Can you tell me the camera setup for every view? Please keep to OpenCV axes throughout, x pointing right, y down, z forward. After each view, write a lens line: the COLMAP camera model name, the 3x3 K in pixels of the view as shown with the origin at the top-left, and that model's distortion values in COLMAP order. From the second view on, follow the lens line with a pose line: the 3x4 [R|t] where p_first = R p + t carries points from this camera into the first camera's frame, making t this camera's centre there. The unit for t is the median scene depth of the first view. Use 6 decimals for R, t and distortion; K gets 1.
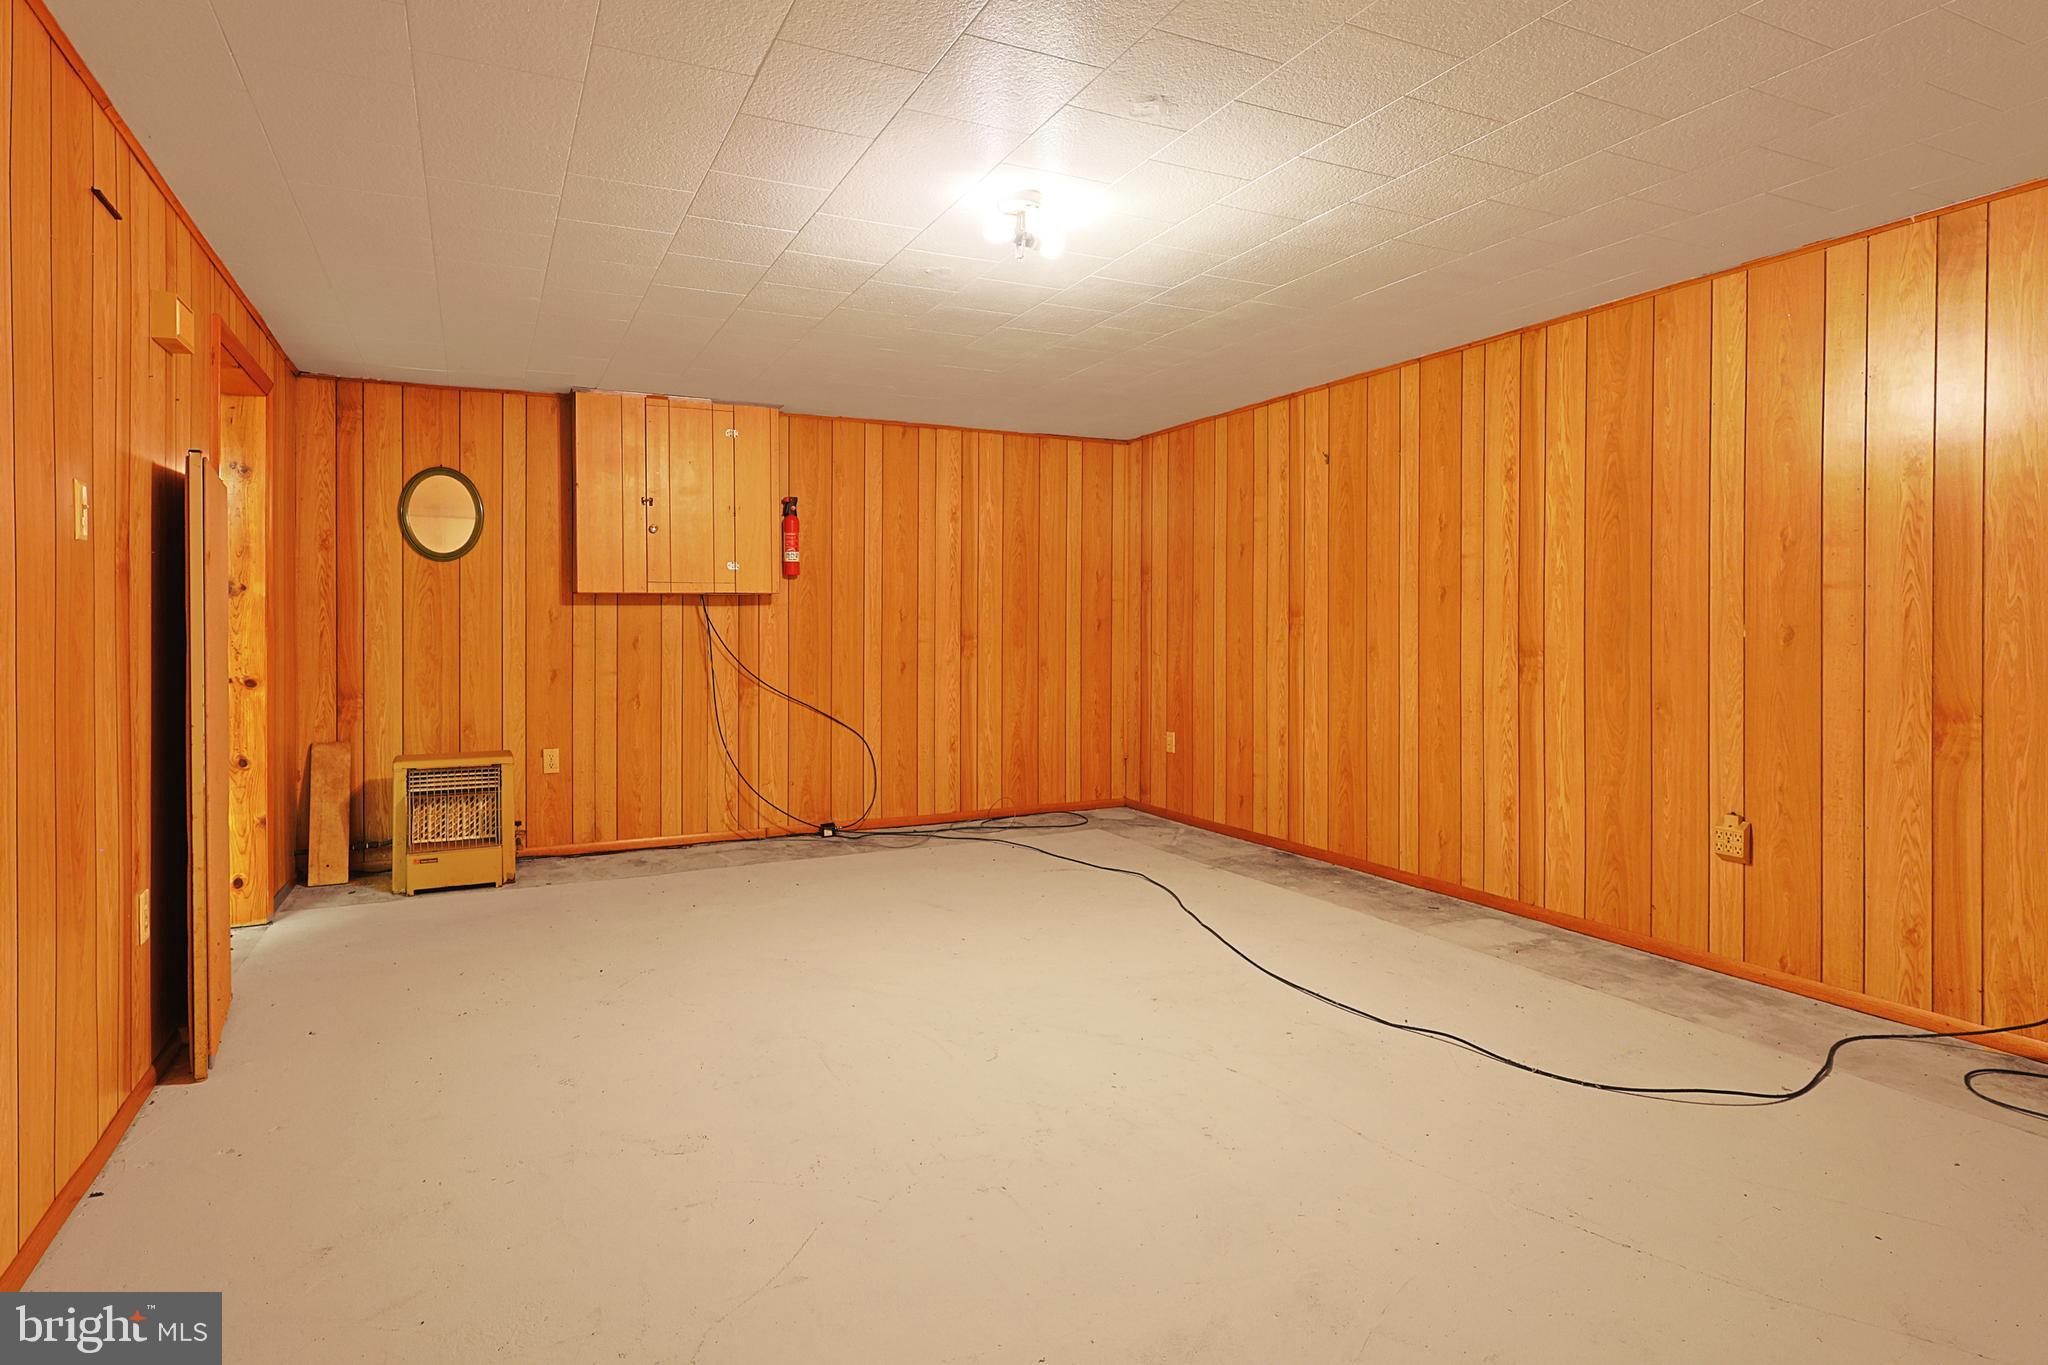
lens RADIAL K [[1130.1, 0, 1025.7], [0, 1130.1, 629.0], [0, 0, 1]] dist [-0.001591, -0.000748]
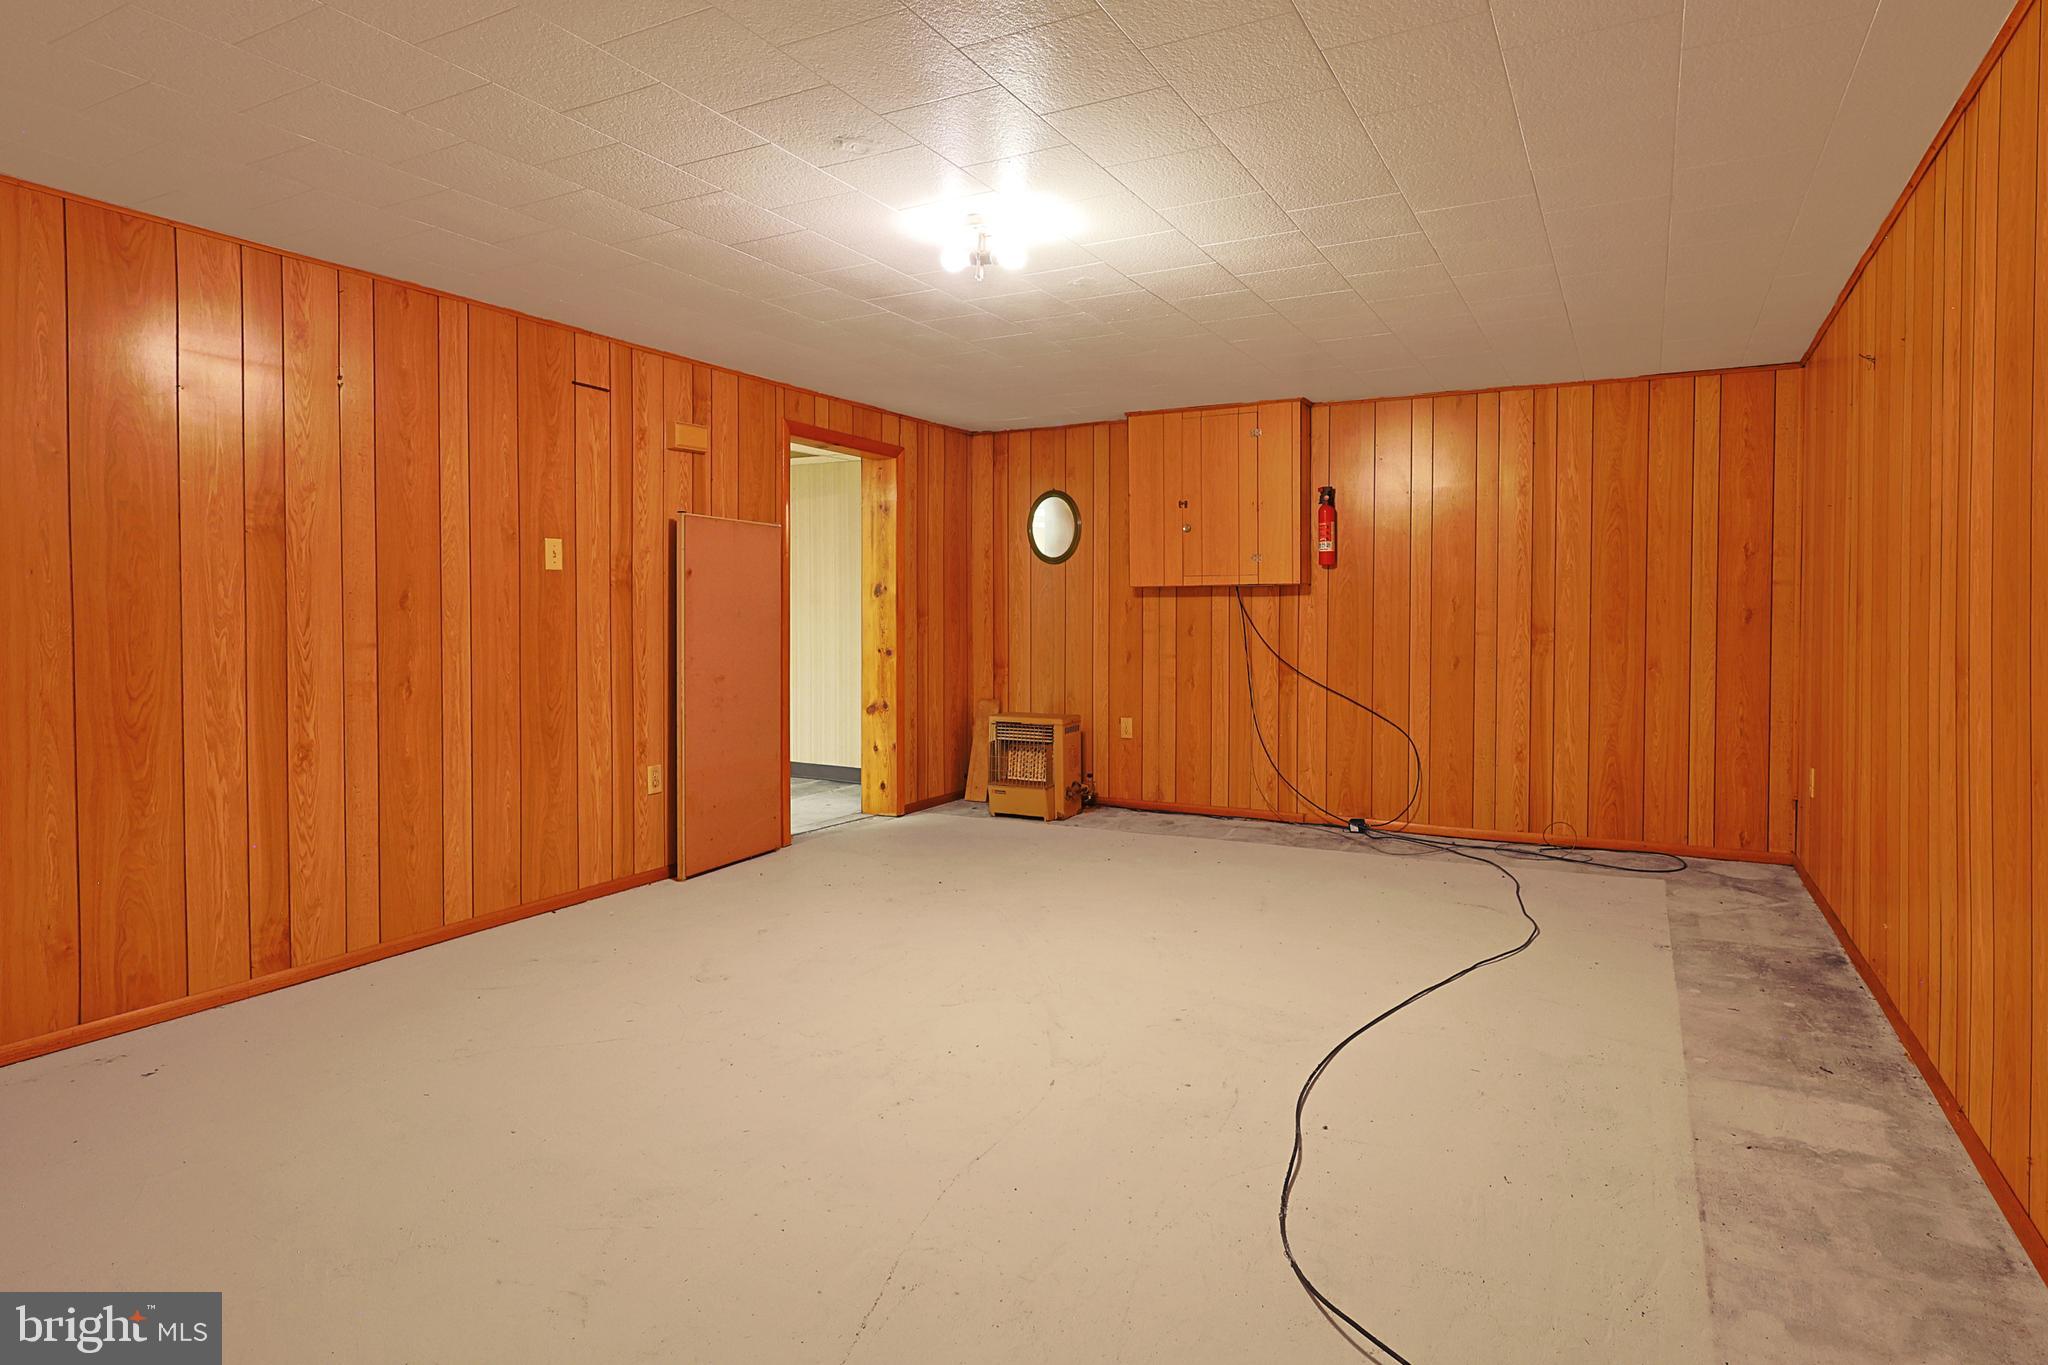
lens RADIAL K [[1130.1, 0, 1025.7], [0, 1130.1, 629.0], [0, 0, 1]] dist [-0.001591, -0.000748]
pose [[0.582508, 0.014417, -0.812697, 0.468062], [-0.005425, 0.999889, 0.013849, -0.003620], [0.812807, -0.003658, 0.582521, 0.210090]]
